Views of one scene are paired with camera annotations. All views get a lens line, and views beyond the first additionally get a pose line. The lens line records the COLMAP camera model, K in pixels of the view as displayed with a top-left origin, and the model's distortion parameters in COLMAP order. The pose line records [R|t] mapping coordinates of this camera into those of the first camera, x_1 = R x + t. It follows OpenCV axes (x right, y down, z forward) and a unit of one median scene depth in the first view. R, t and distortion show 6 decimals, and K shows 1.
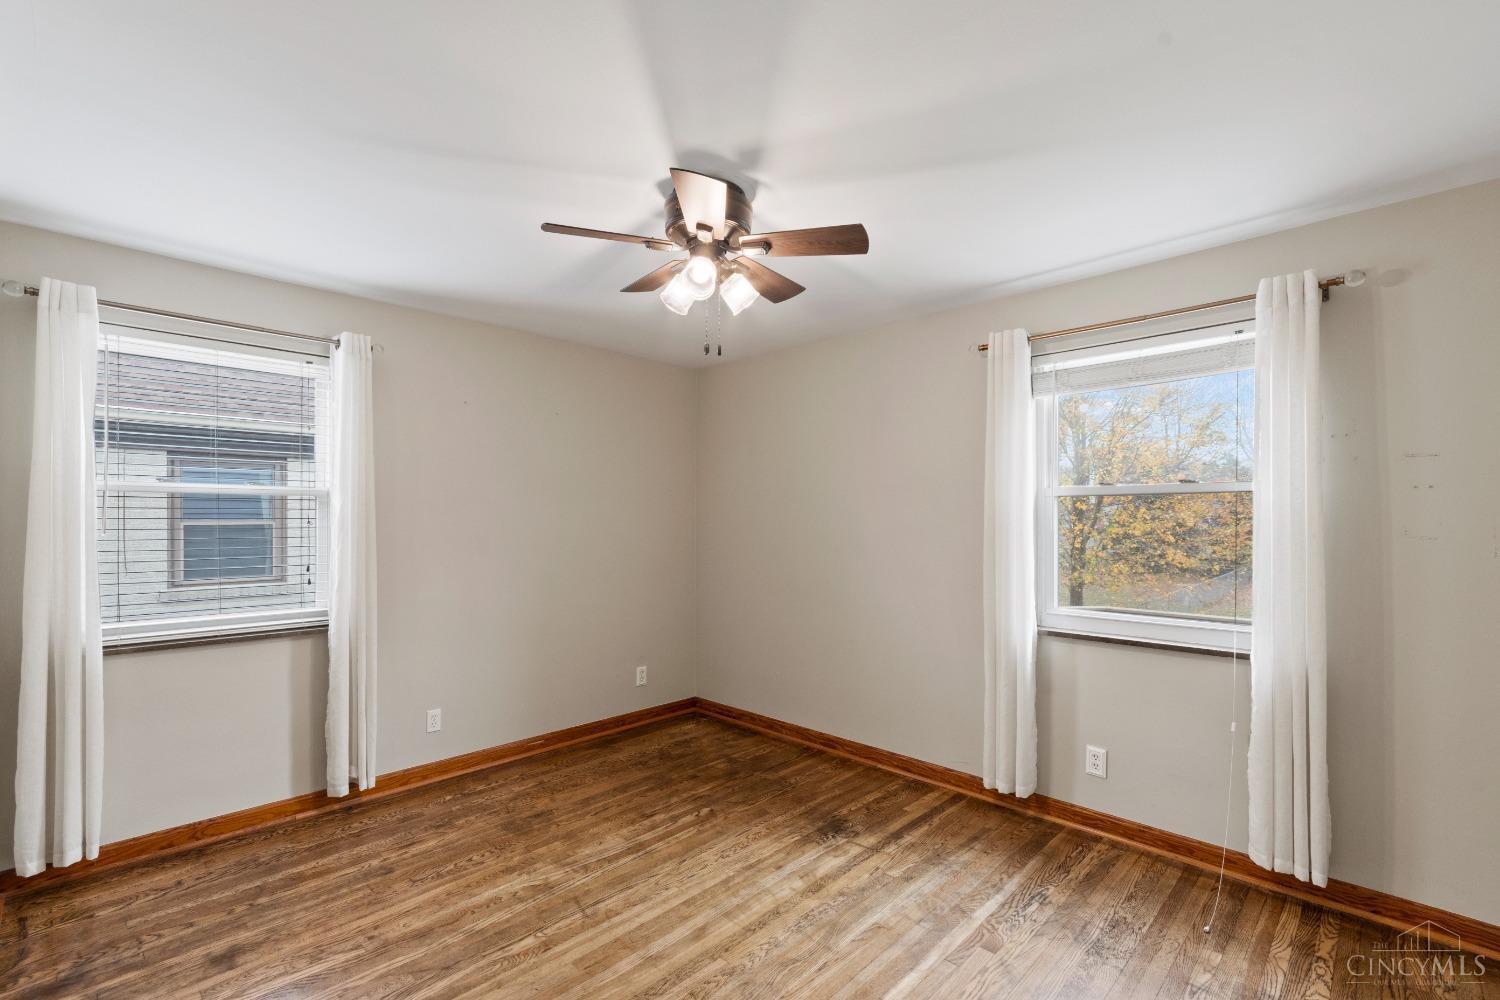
lens RADIAL K [[647.9, 0, 747.9], [0, 647.9, 520.9], [0, 0, 1]] dist [0.001231, -0.000027]
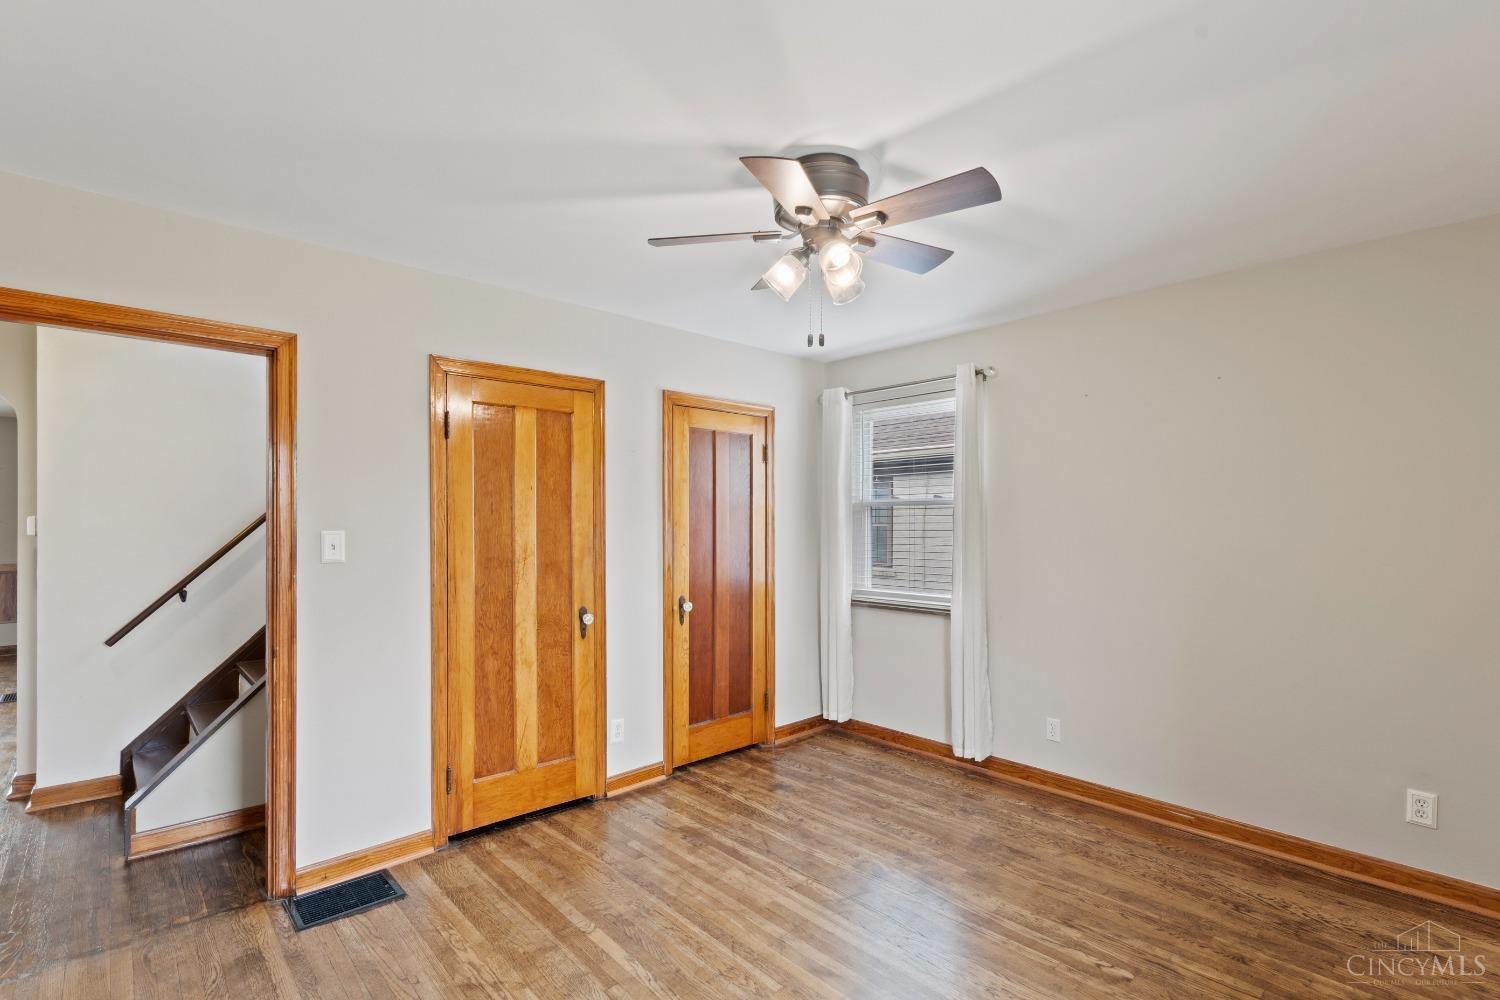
lens RADIAL K [[691.5, 0, 748.0], [0, 691.5, 524.7], [0, 0, 1]] dist [0.000718, -0.000266]
pose [[-0.048168, 0.001347, -0.998838, 0.693035], [0.000717, 0.999999, 0.001314, -0.001591], [0.998839, -0.000653, -0.048169, 0.714959]]
